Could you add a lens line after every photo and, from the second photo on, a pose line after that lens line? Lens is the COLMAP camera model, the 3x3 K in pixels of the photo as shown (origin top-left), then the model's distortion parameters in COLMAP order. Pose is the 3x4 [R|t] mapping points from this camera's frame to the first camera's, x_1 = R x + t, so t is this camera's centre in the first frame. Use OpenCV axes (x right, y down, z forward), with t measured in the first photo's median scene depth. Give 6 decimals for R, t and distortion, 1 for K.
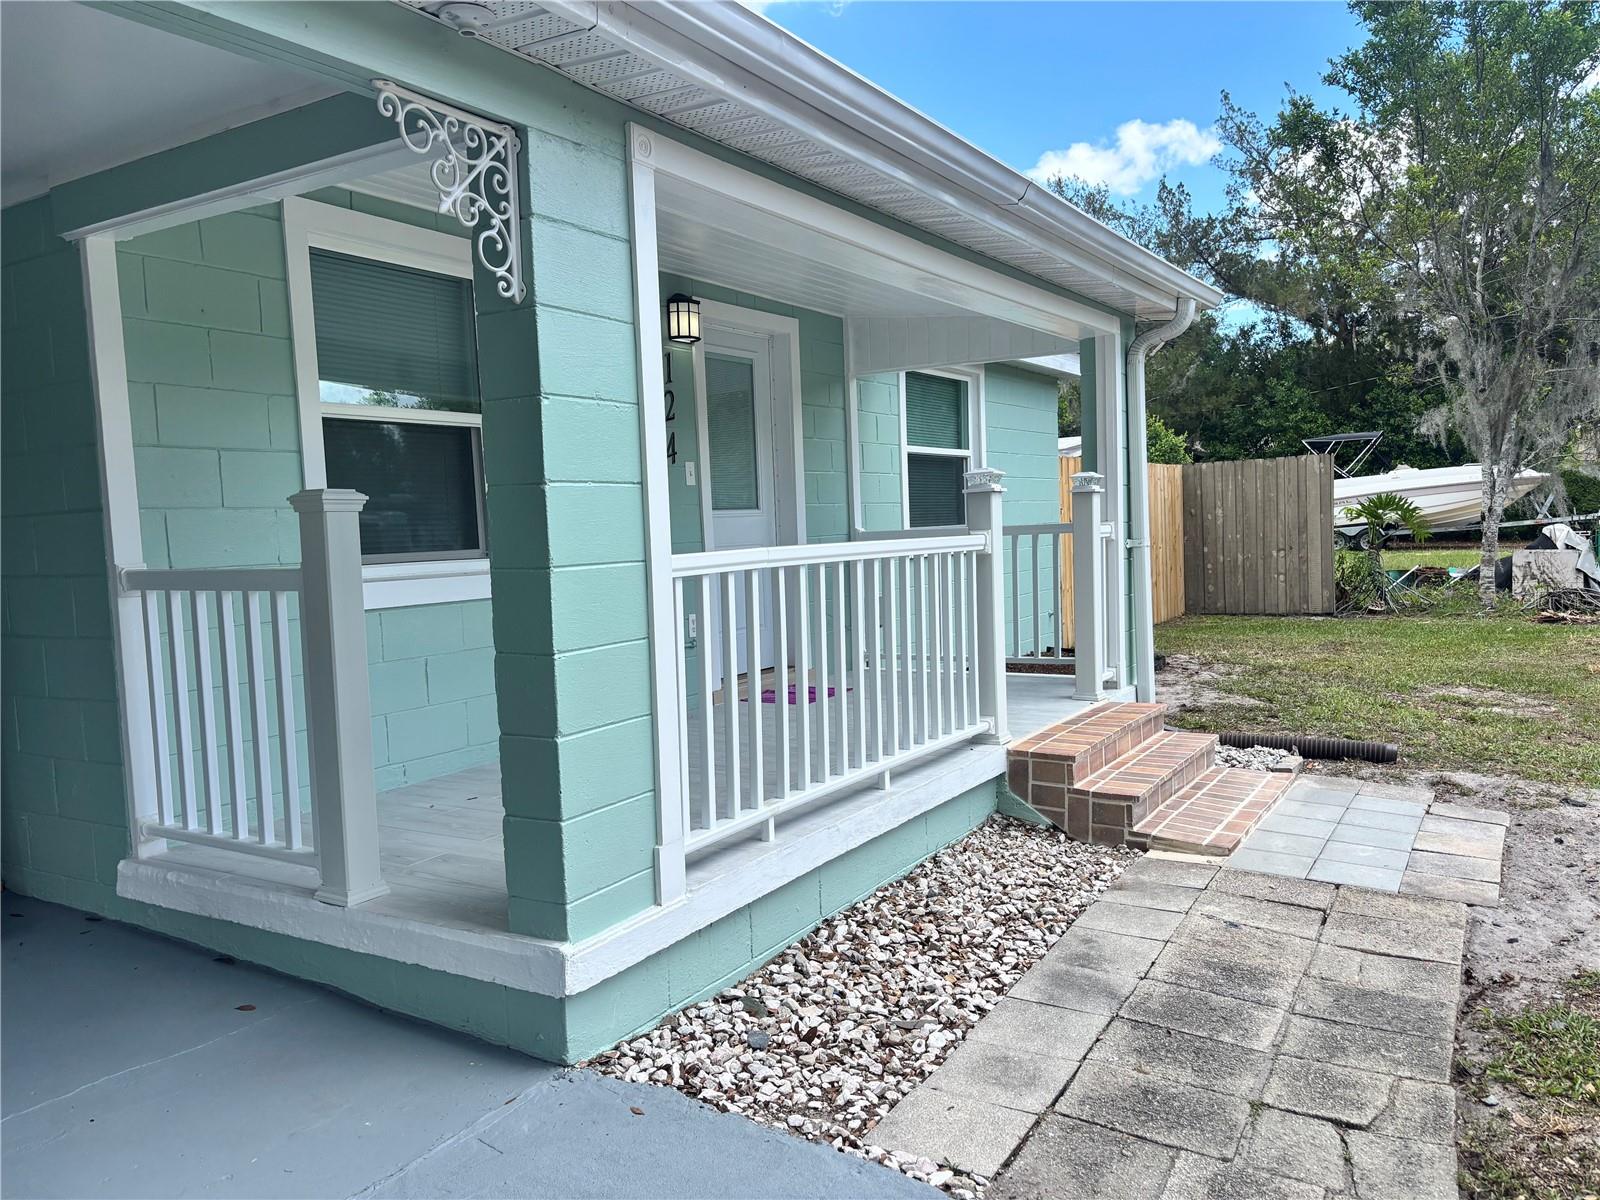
lens RADIAL K [[1211.4, 0, 800.0], [0, 1211.4, 600.0], [0, 0, 1]] dist [0.065210, -0.092541]
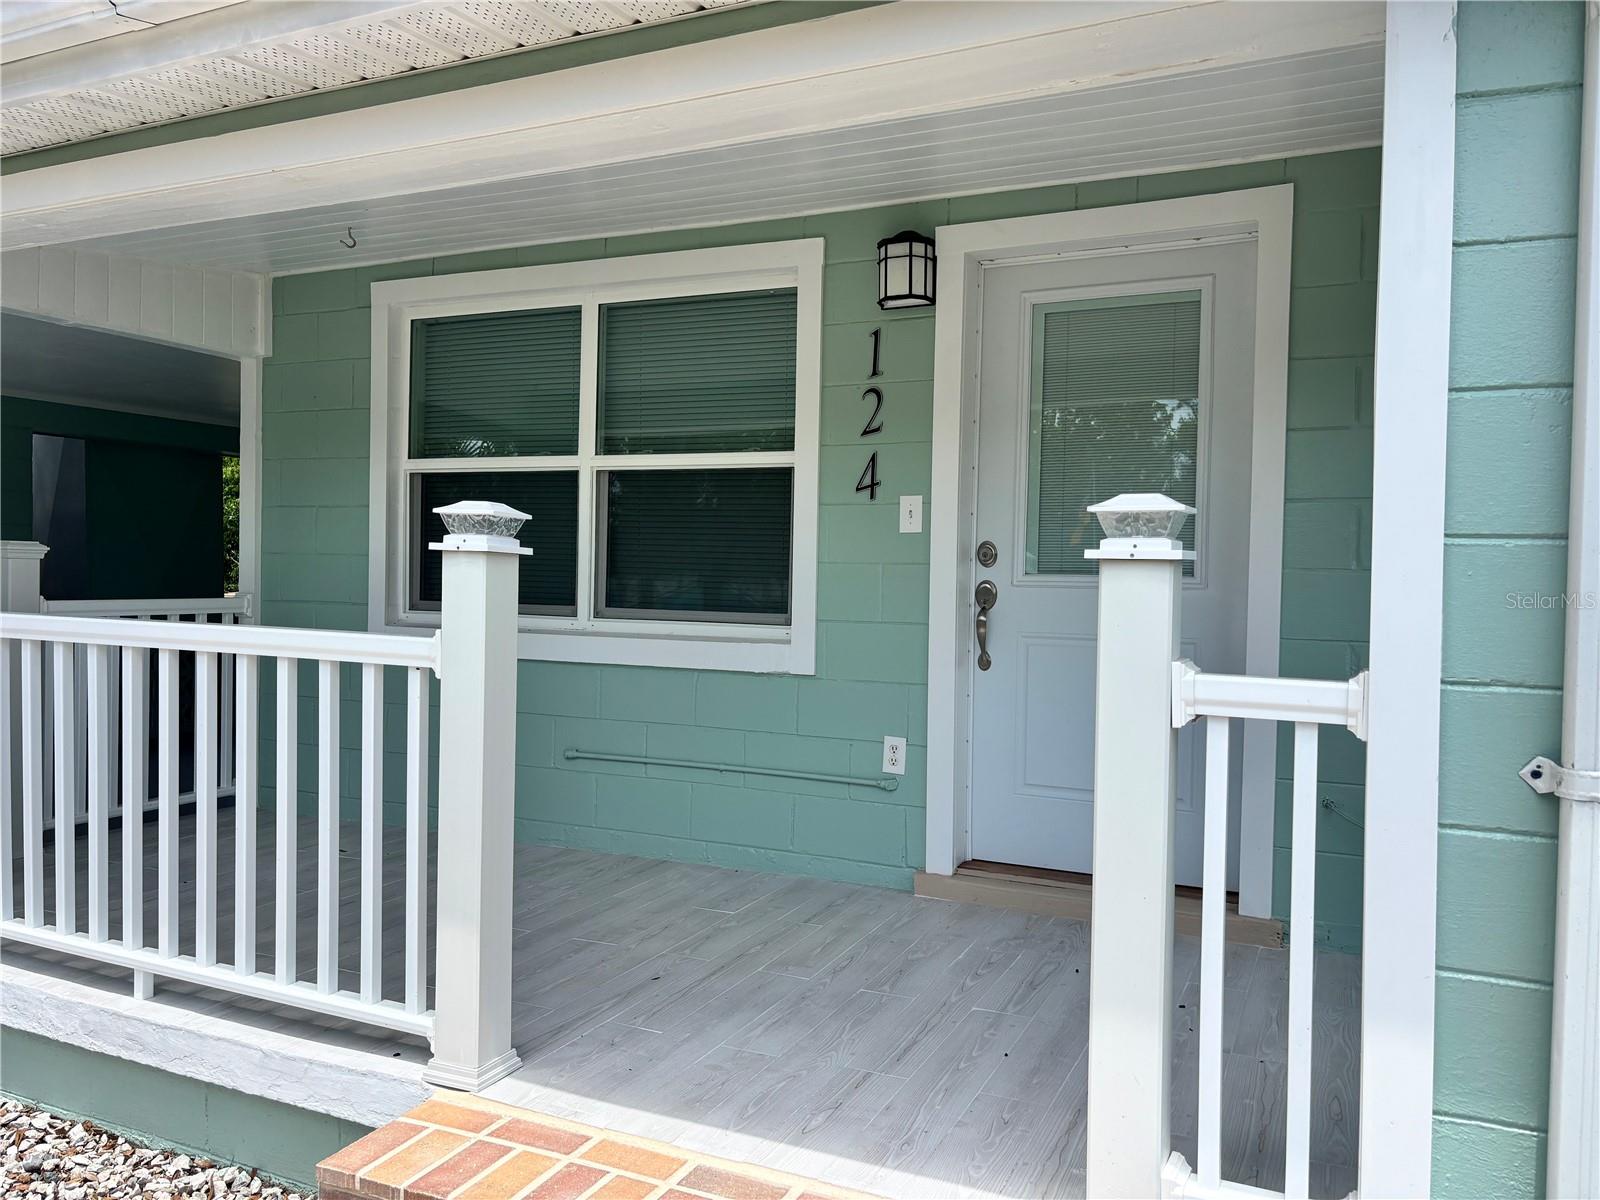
lens RADIAL K [[1211.4, 0, 800.0], [0, 1211.4, 600.0], [0, 0, 1]] dist [0.065210, -0.092541]
pose [[0.119442, 0.060078, -0.991022, 0.708262], [-0.084439, 0.995166, 0.050153, -0.116546], [0.989244, 0.077691, 0.123938, 1.171594]]
